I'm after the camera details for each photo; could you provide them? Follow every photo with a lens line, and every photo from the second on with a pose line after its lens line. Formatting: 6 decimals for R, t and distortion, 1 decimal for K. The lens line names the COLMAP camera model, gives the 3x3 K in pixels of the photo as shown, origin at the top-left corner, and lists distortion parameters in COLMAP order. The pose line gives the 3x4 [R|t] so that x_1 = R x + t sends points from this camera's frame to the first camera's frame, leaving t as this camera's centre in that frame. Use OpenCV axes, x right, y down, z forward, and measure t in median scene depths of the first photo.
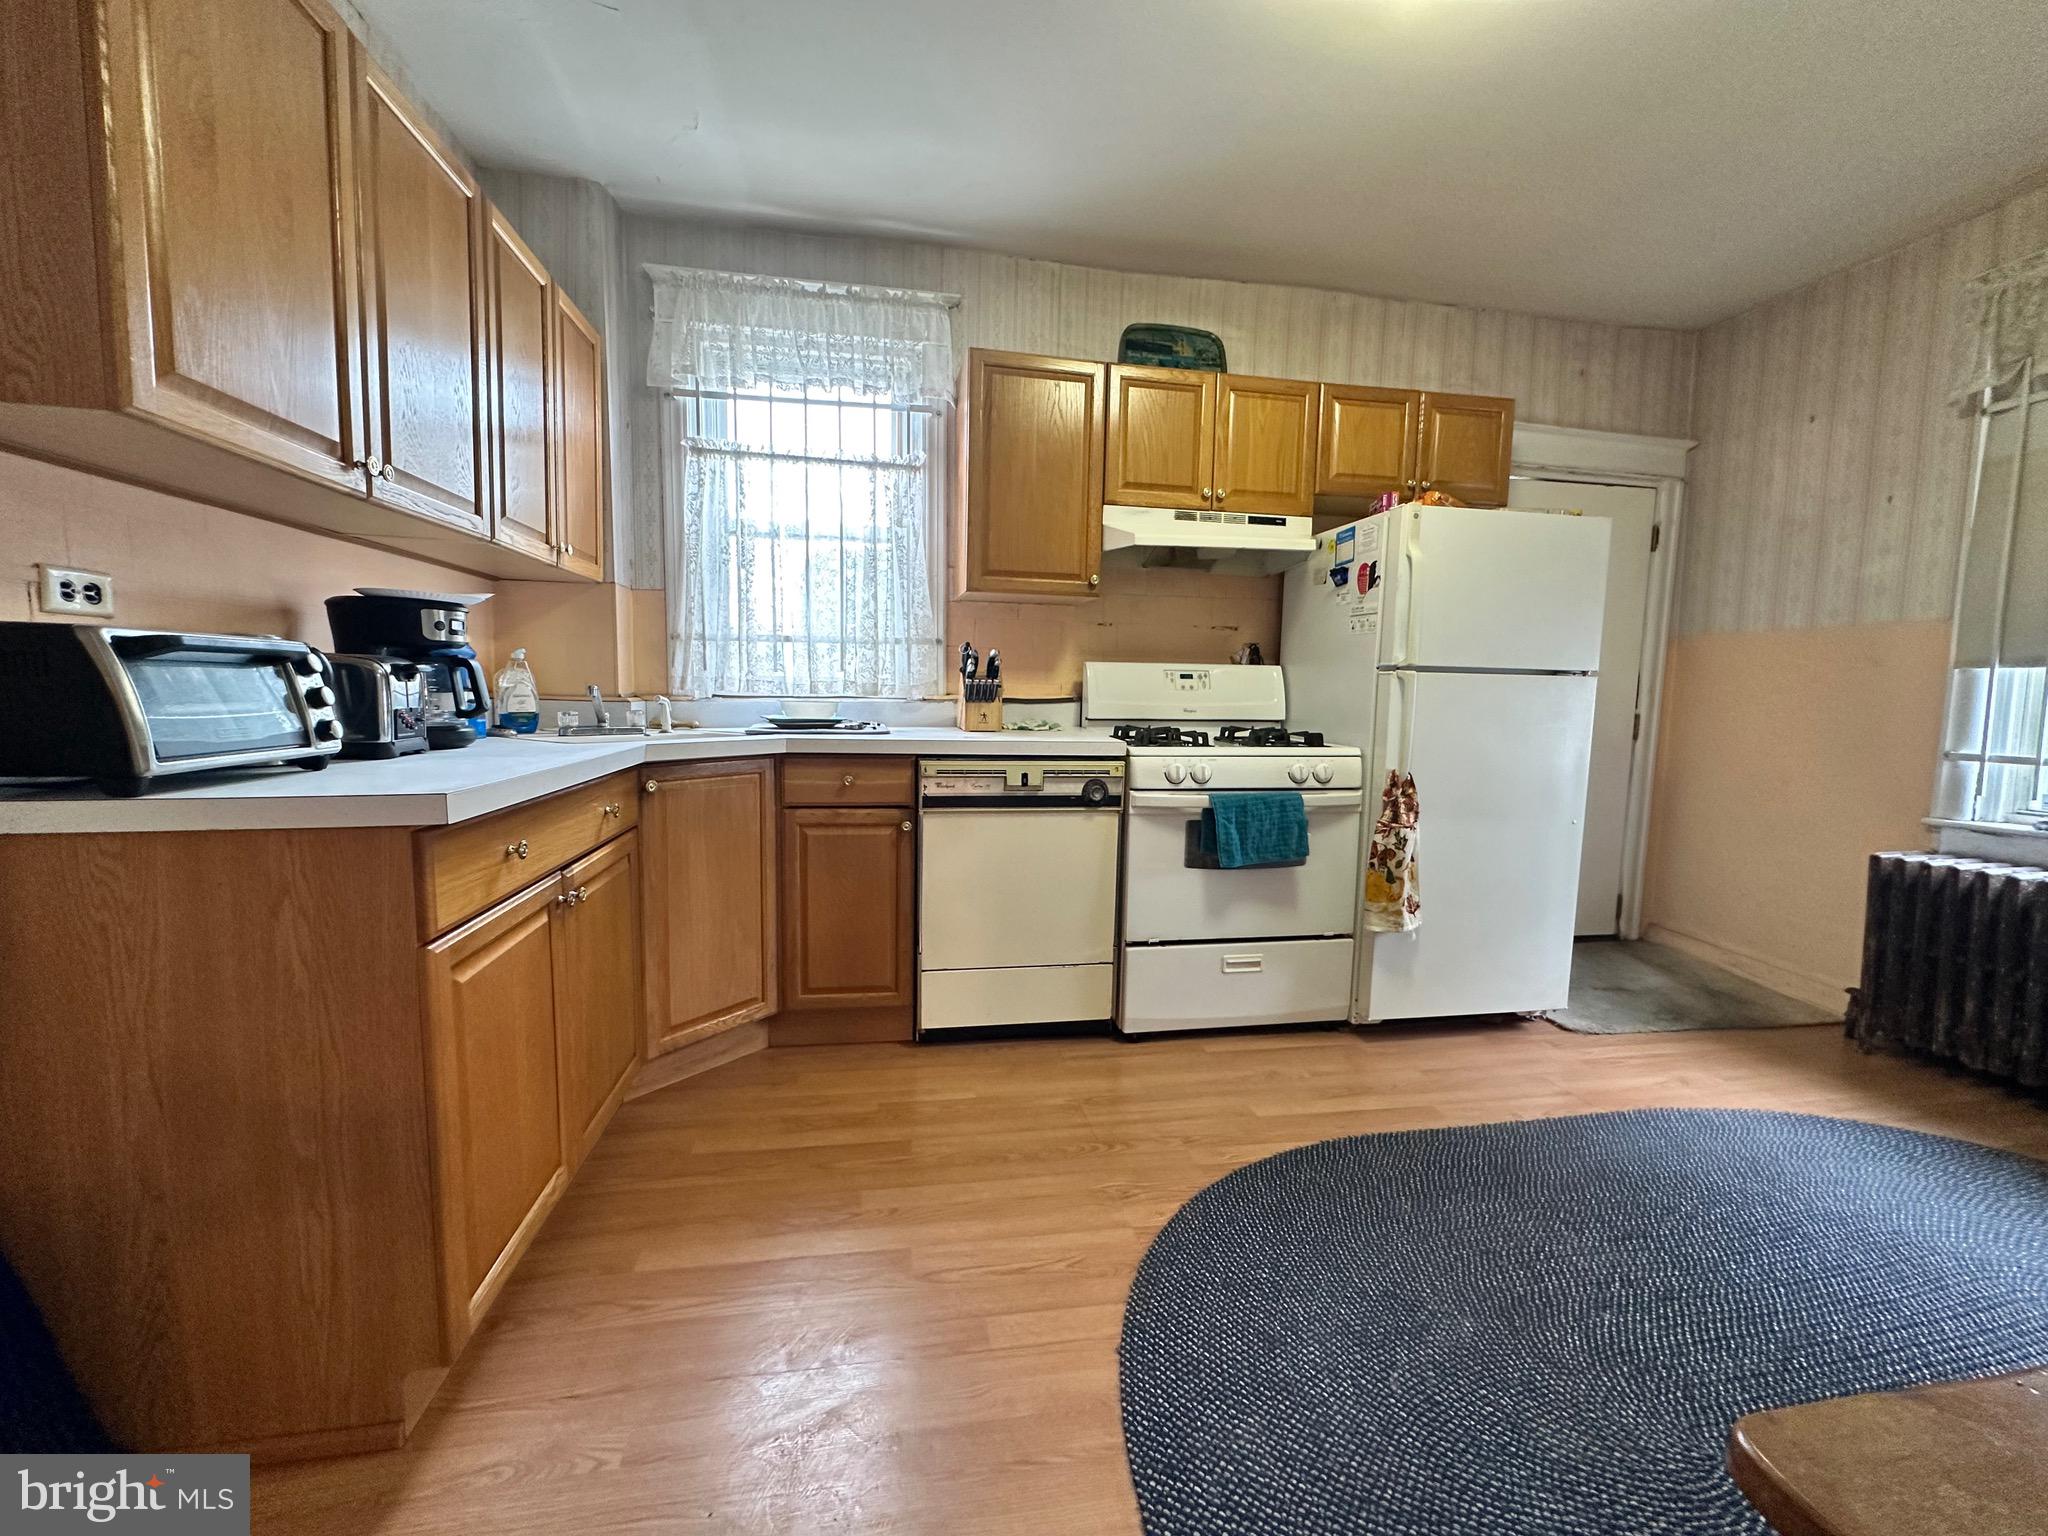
lens RADIAL K [[816.4, 0, 1019.6], [0, 816.4, 764.8], [0, 0, 1]] dist [-0.003185, 0.000726]
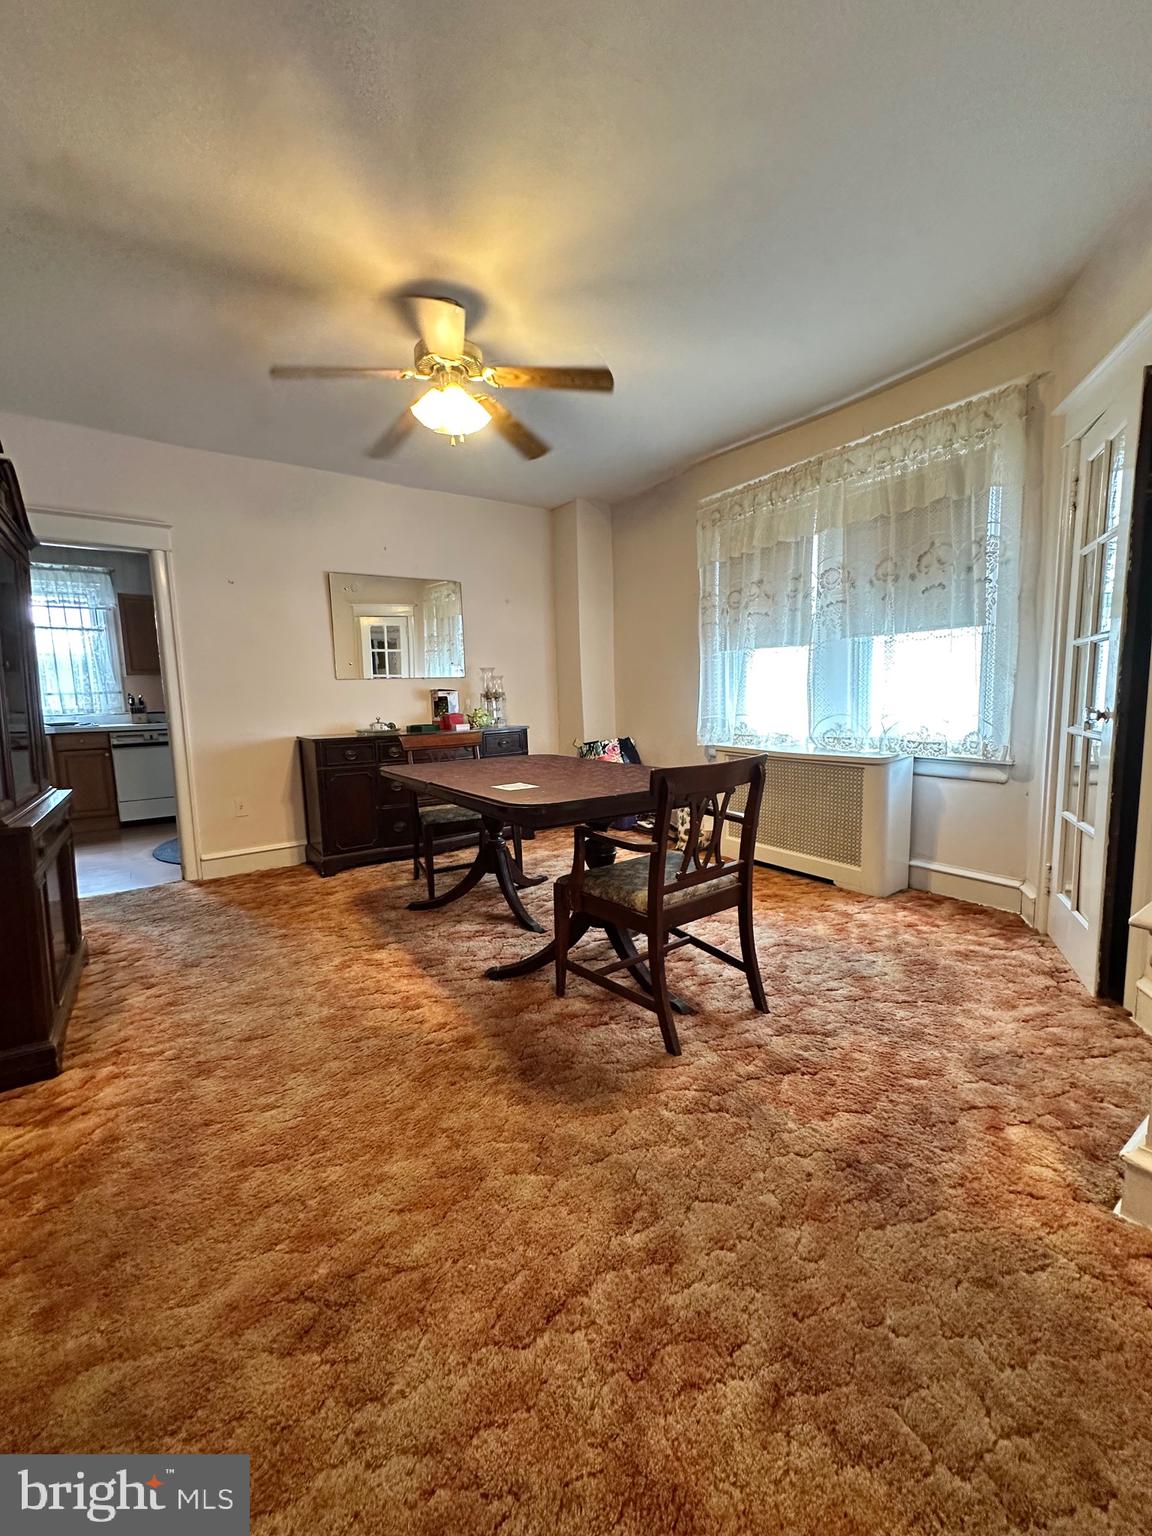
lens RADIAL K [[612.3, 0, 576.2], [0, 612.3, 766.6], [0, 0, 1]] dist [-0.003185, 0.000726]
pose [[0.902165, -0.092156, 0.421434, 0.444364], [0.083337, 0.995745, 0.039343, 0.160978], [-0.423266, -0.000373, 0.906005, -1.689595]]
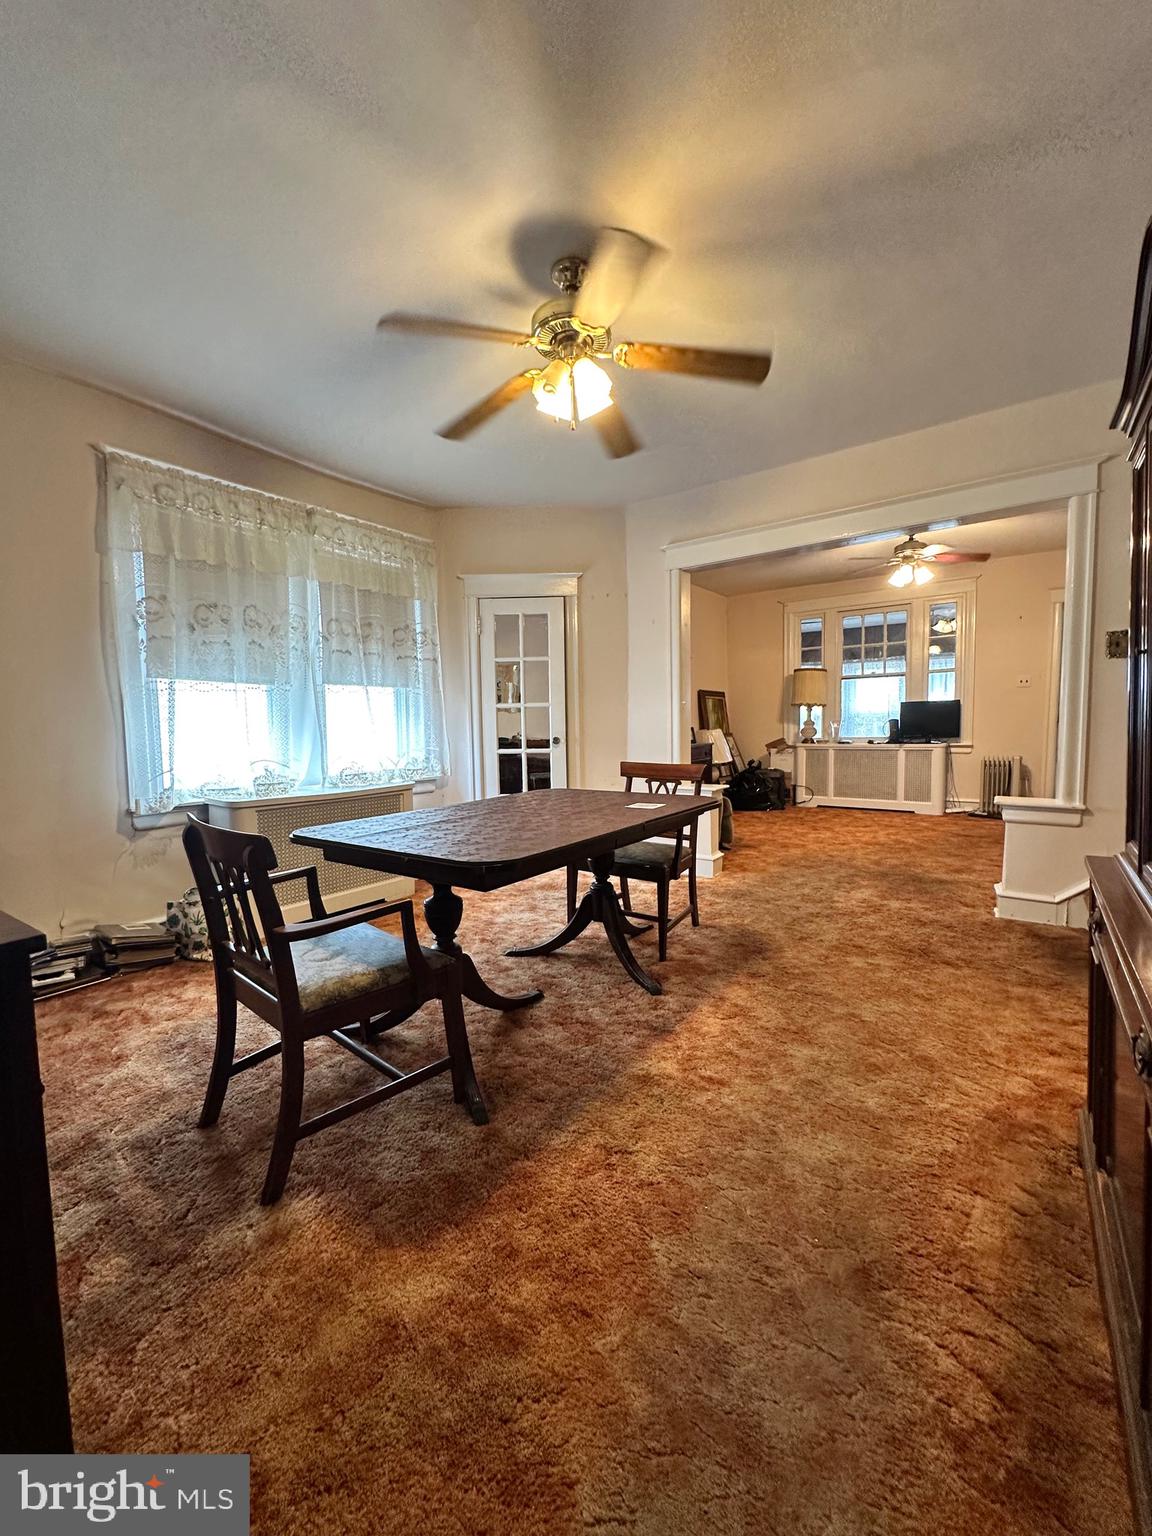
lens RADIAL K [[612.3, 0, 581.1], [0, 612.3, 767.2], [0, 0, 1]] dist [-0.003185, 0.000726]
pose [[-0.712252, -0.059166, 0.699426, 0.127744], [0.068948, 0.985725, 0.153597, -0.000908], [-0.698529, 0.157624, -0.698005, -0.142317]]
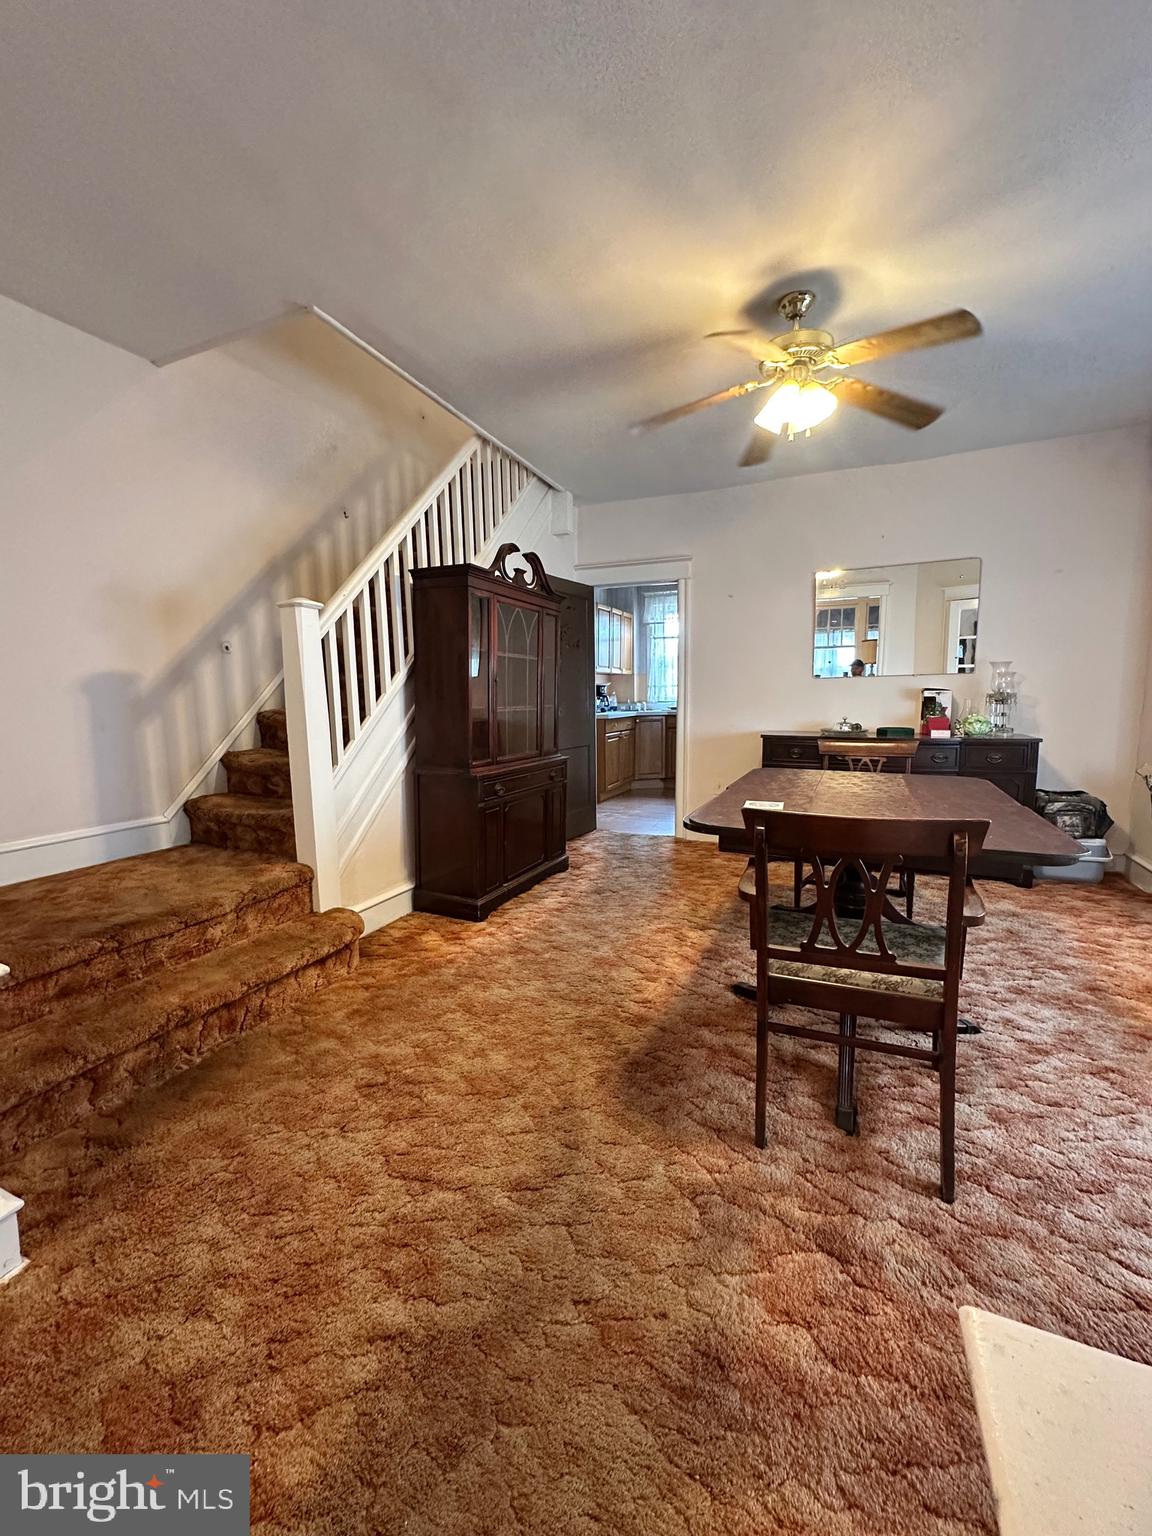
lens RADIAL K [[612.3, 0, 577.5], [0, 612.3, 763.3], [0, 0, 1]] dist [-0.003185, 0.000726]
pose [[0.831756, 0.035327, -0.554017, 0.969304], [-0.024327, 0.999334, 0.027199, 0.143758], [0.554609, -0.009145, 0.832061, -1.692046]]
